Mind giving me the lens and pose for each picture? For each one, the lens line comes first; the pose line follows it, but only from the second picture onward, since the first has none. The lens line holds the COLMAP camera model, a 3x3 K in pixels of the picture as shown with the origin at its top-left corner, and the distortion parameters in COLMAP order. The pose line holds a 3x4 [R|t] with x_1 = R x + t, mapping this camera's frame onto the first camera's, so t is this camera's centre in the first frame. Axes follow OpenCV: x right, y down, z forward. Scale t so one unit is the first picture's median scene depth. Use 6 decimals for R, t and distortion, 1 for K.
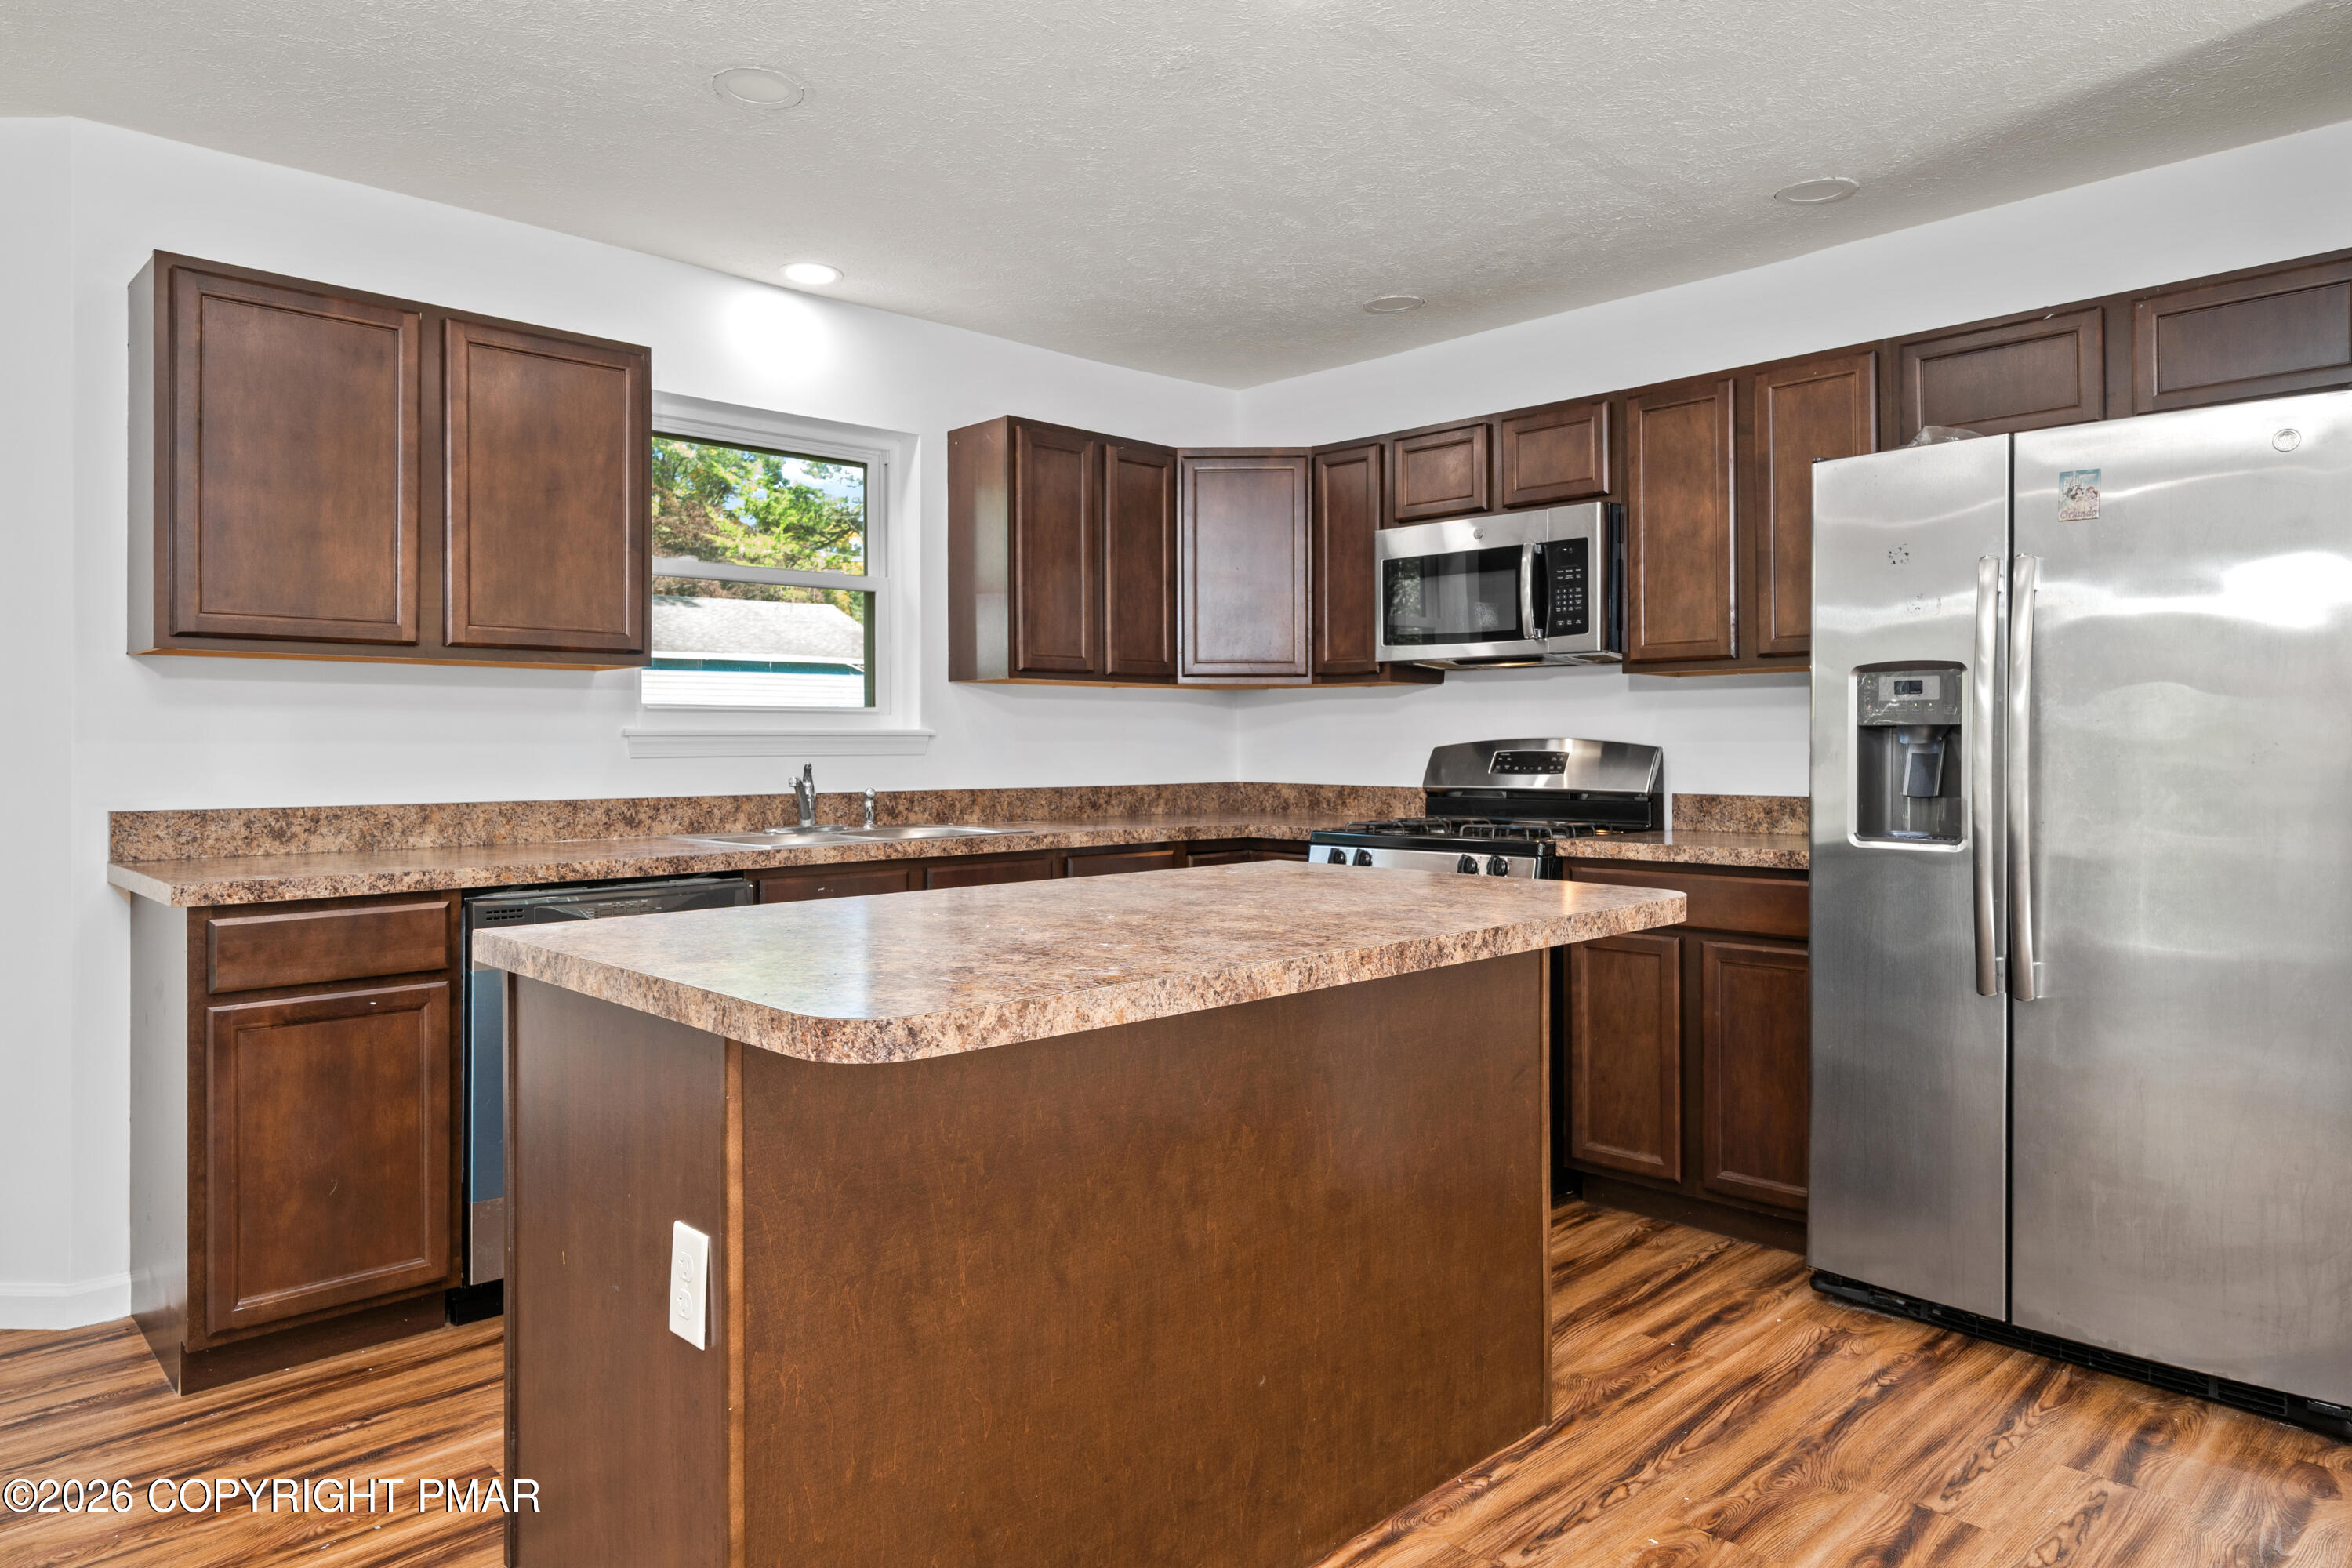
lens RADIAL K [[1449.6, 0, 1136.3], [0, 1449.6, 747.3], [0, 0, 1]] dist [0.000255, 0.001647]
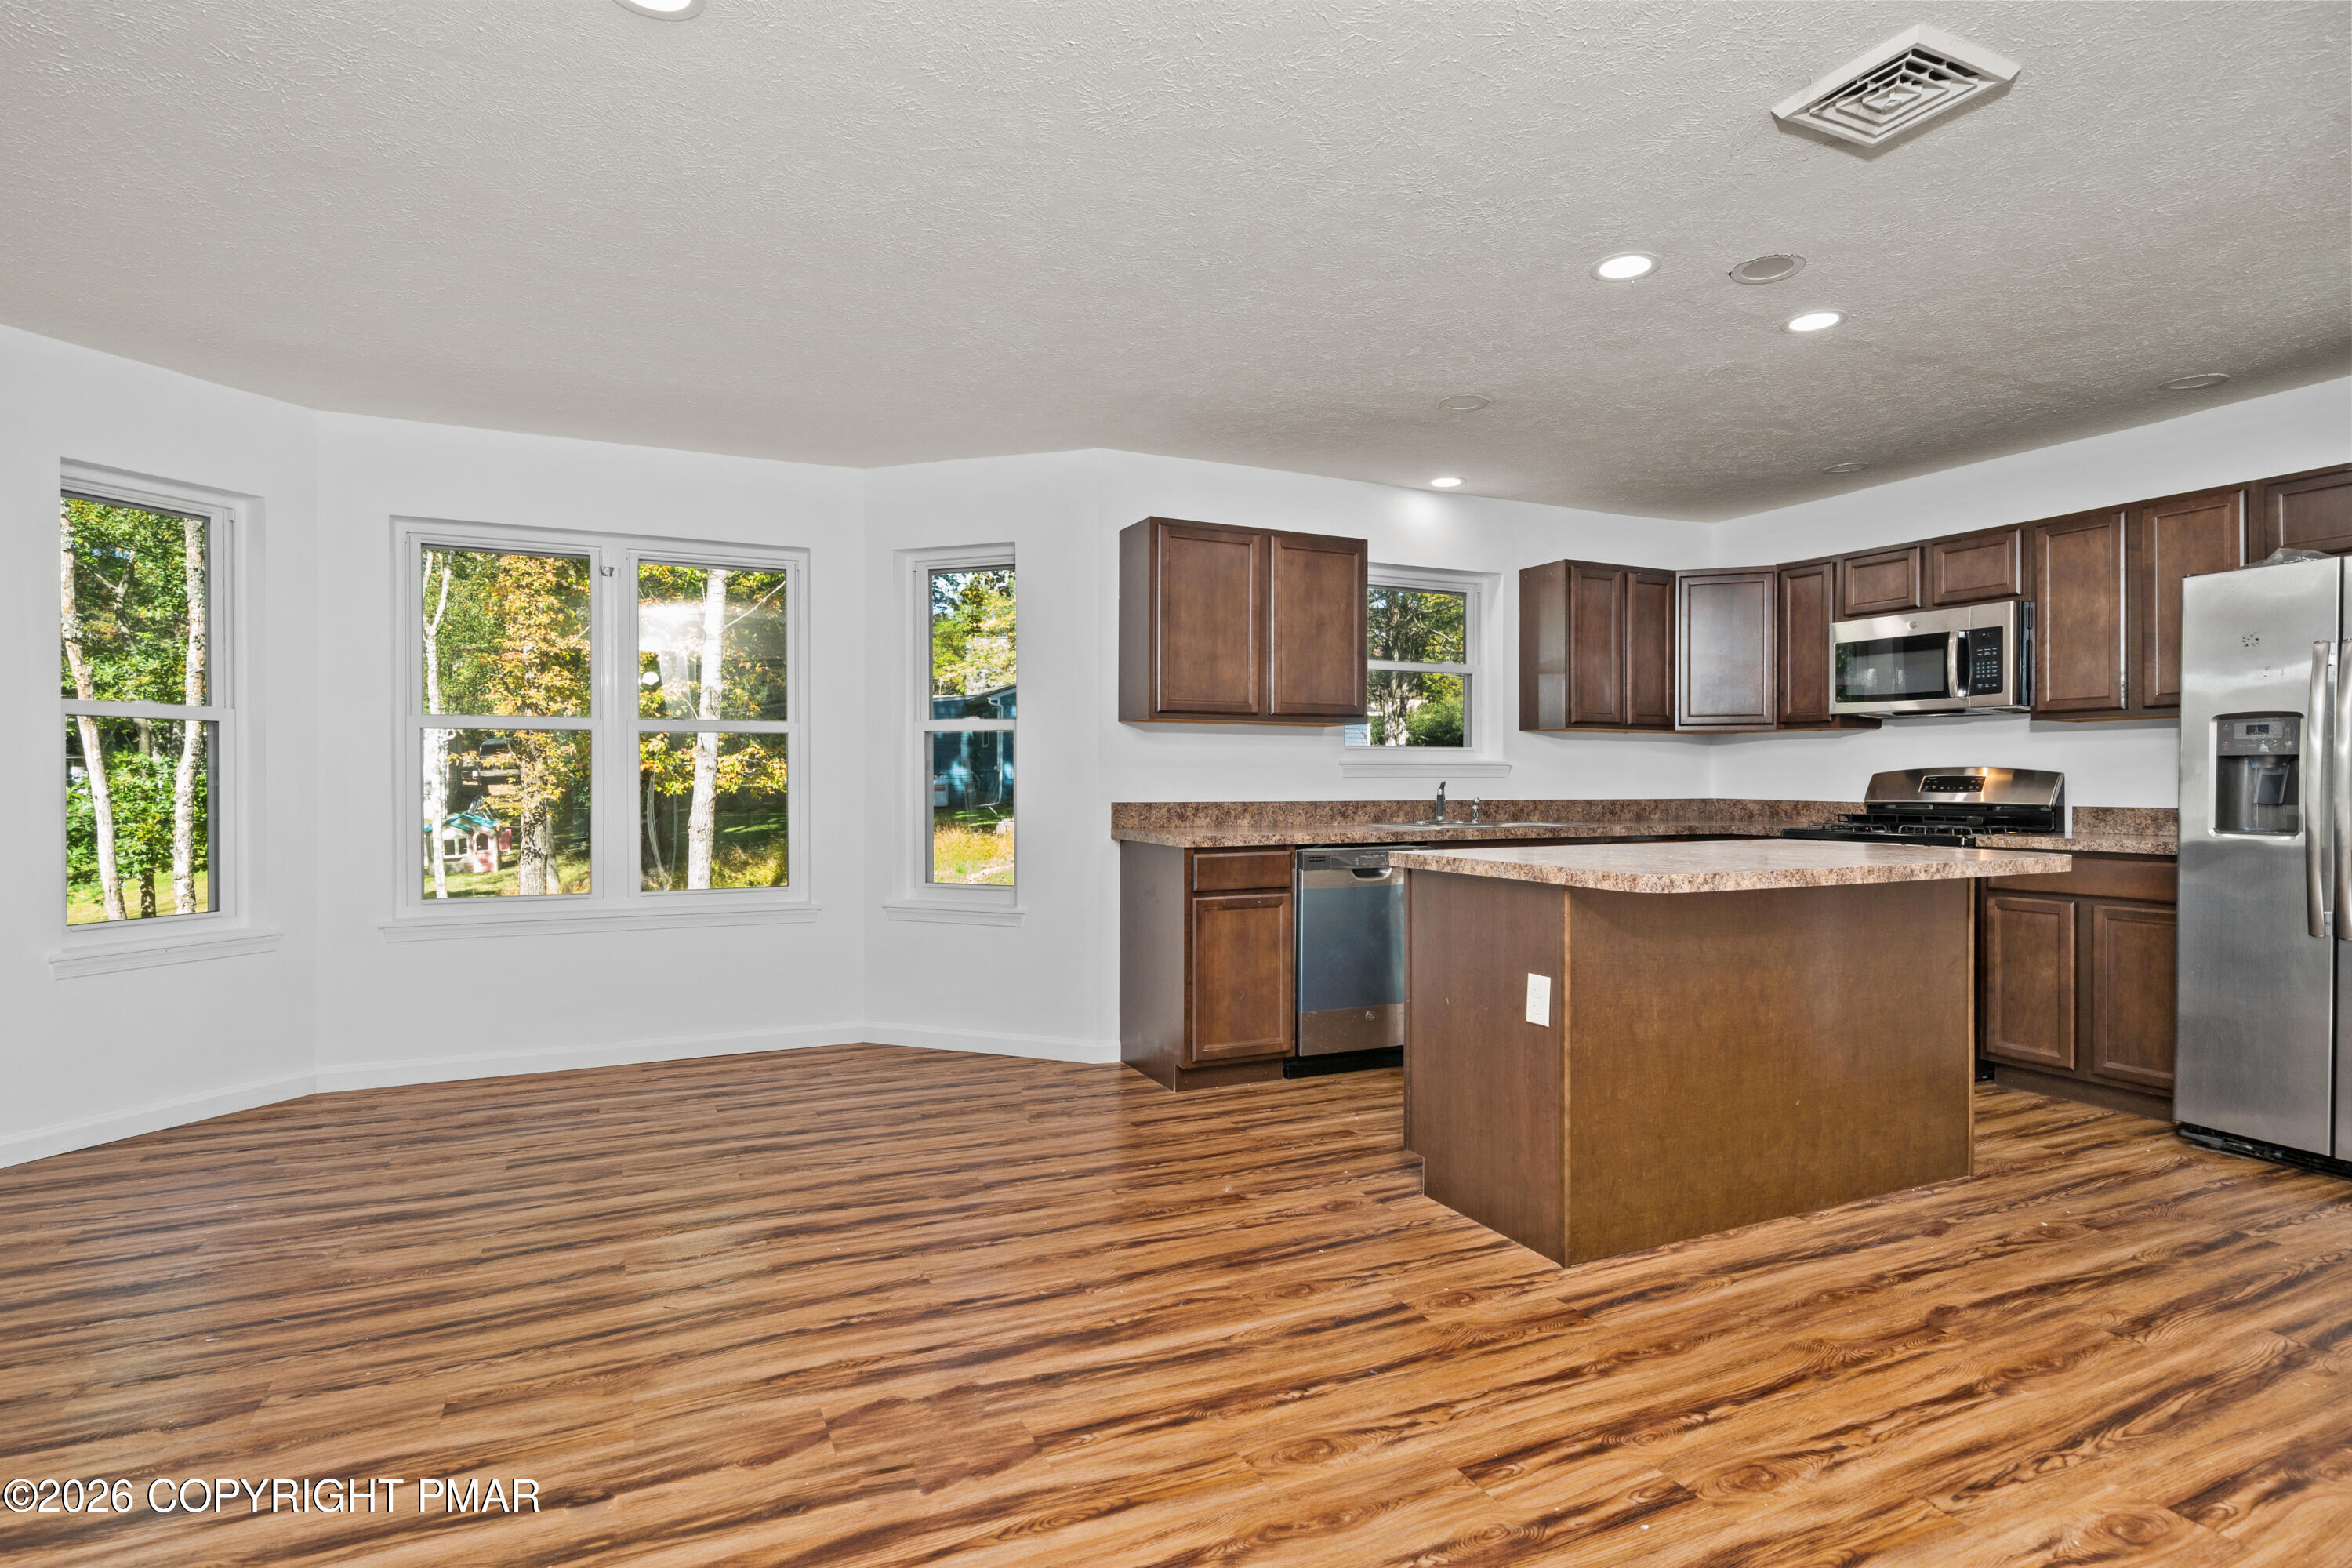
lens RADIAL K [[1175.6, 0, 1164.7], [0, 1175.6, 786.7], [0, 0, 1]] dist [0.006280, -0.001620]
pose [[0.951179, 0.005621, -0.308590, -0.140913], [-0.004085, 0.999976, 0.005625, 0.012980], [0.308614, -0.004090, 0.951179, -0.443329]]
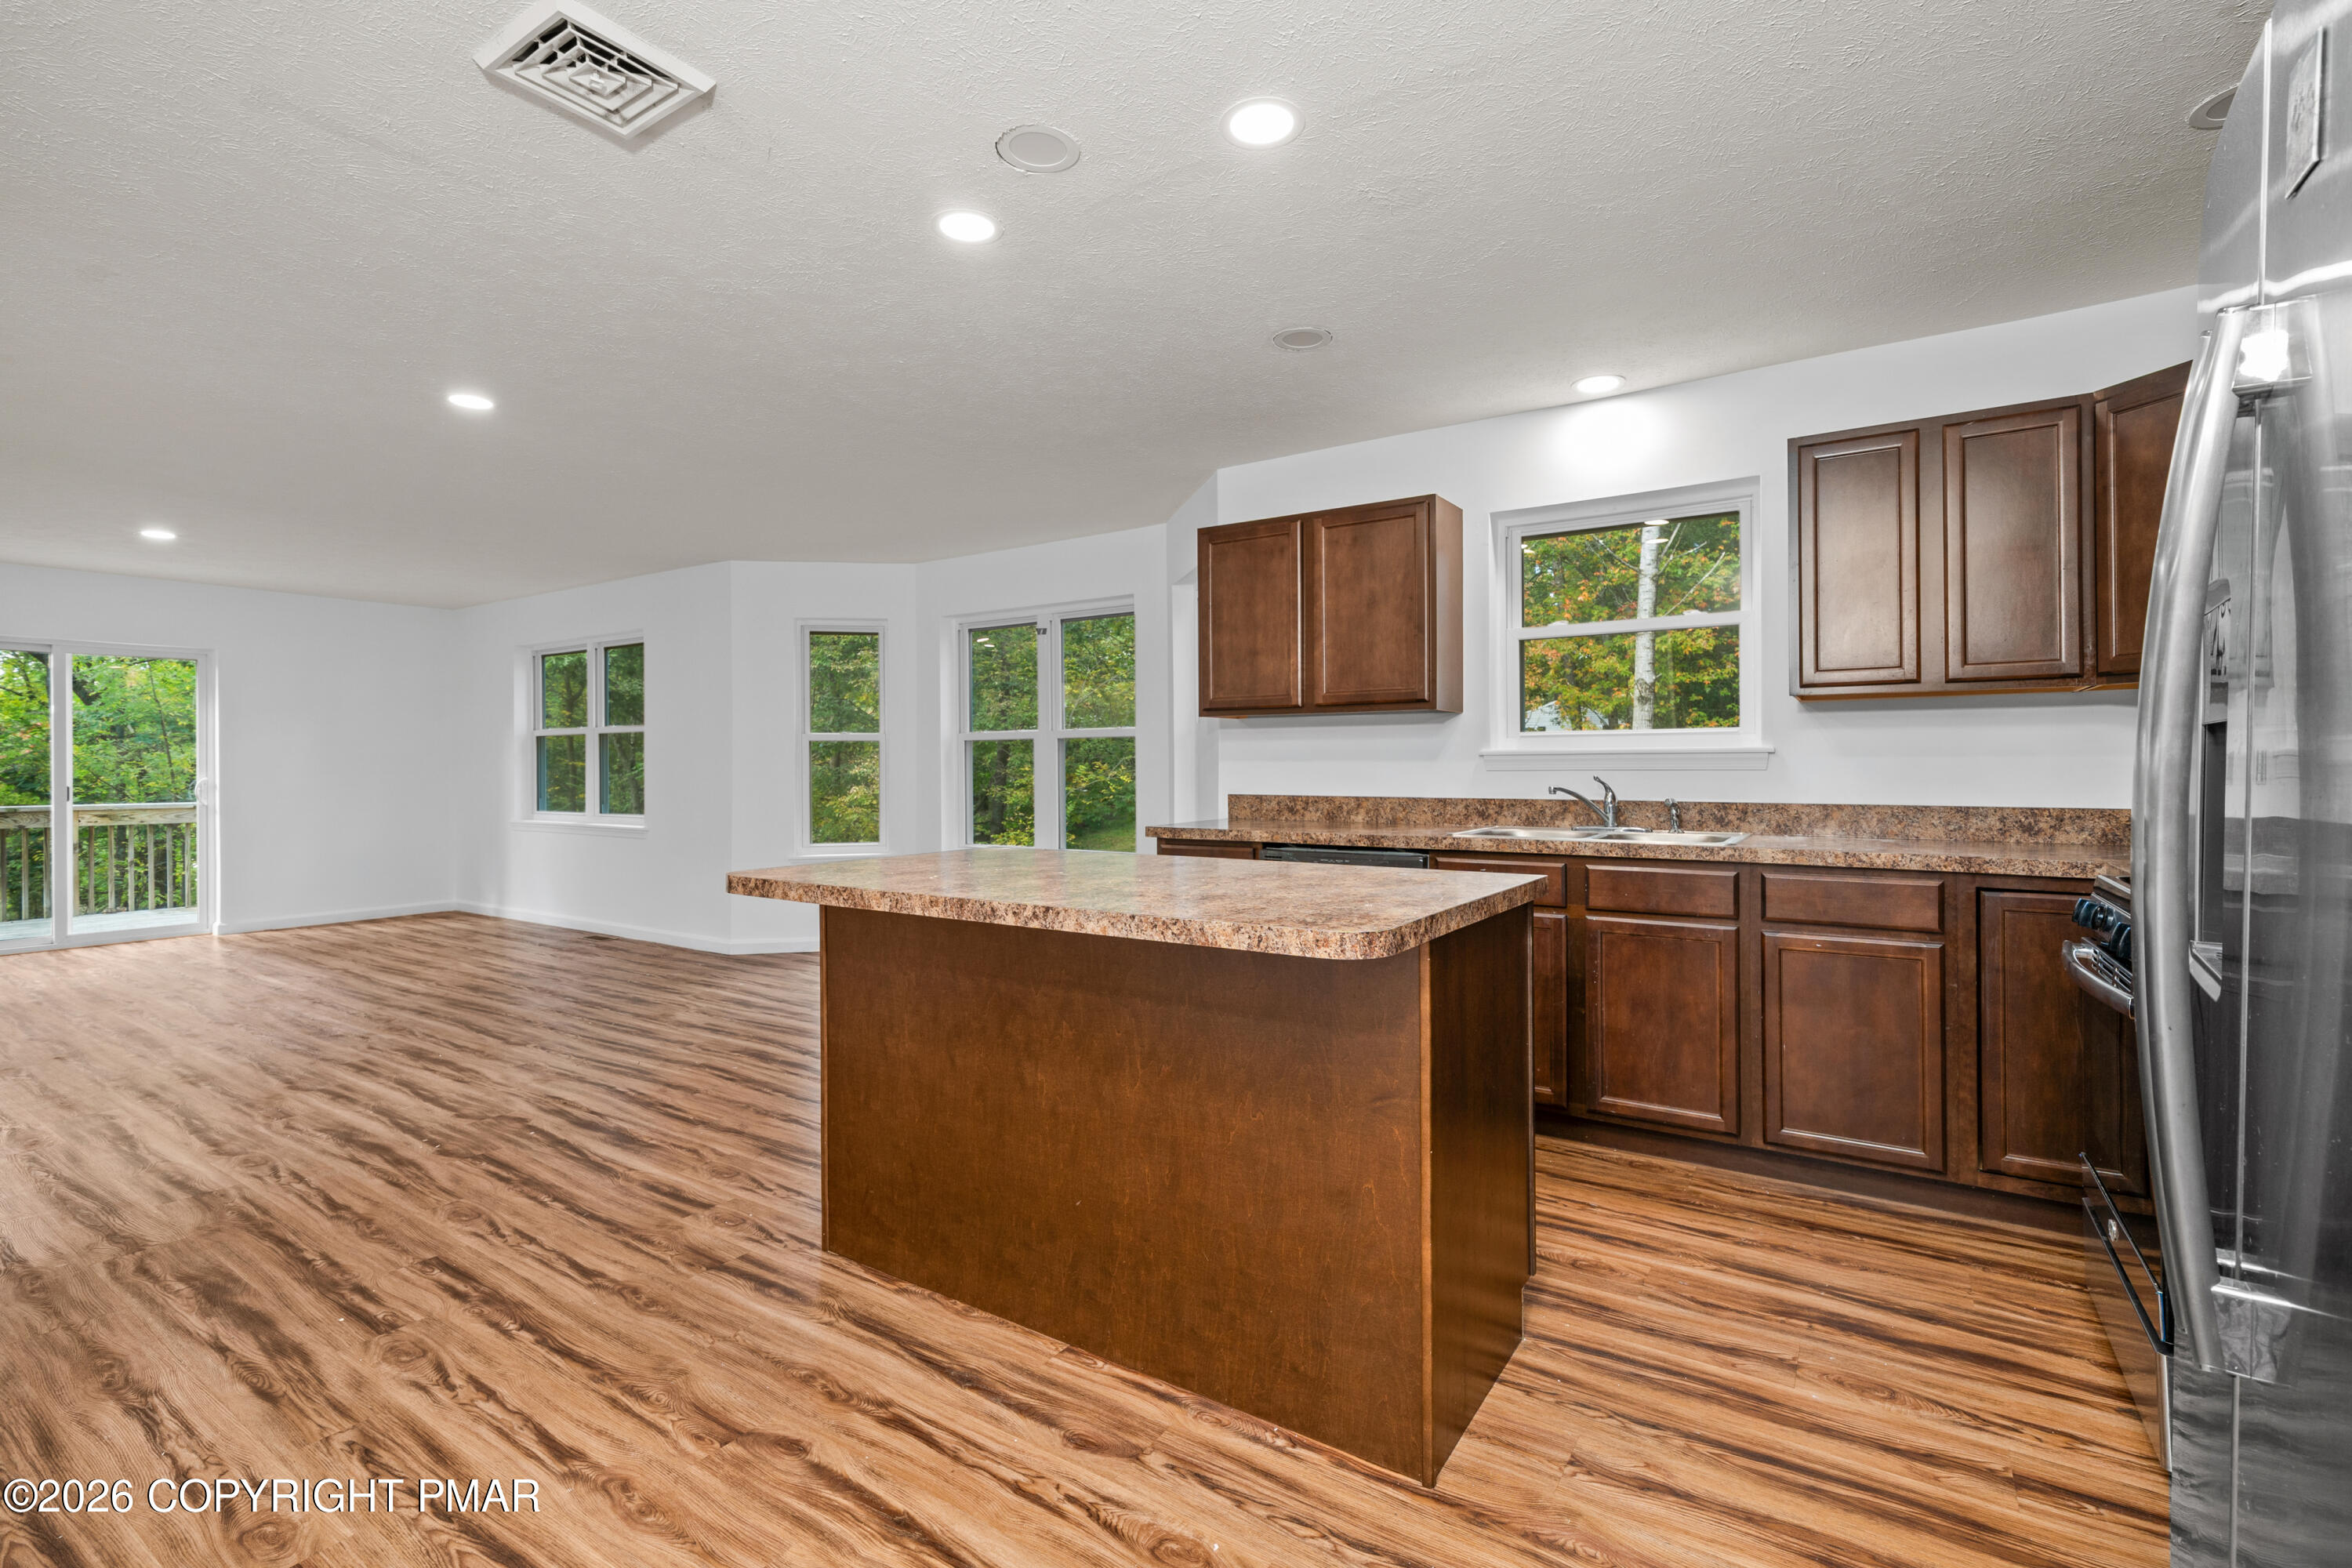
lens RADIAL K [[1061.2, 0, 1174.1], [0, 1061.2, 761.1], [0, 0, 1]] dist [0.003928, 0.000607]
pose [[0.223179, -0.000757, -0.974777, 0.714860], [0.004003, 0.999992, 0.000139, -0.003809], [0.974769, -0.003933, 0.223180, 0.533698]]
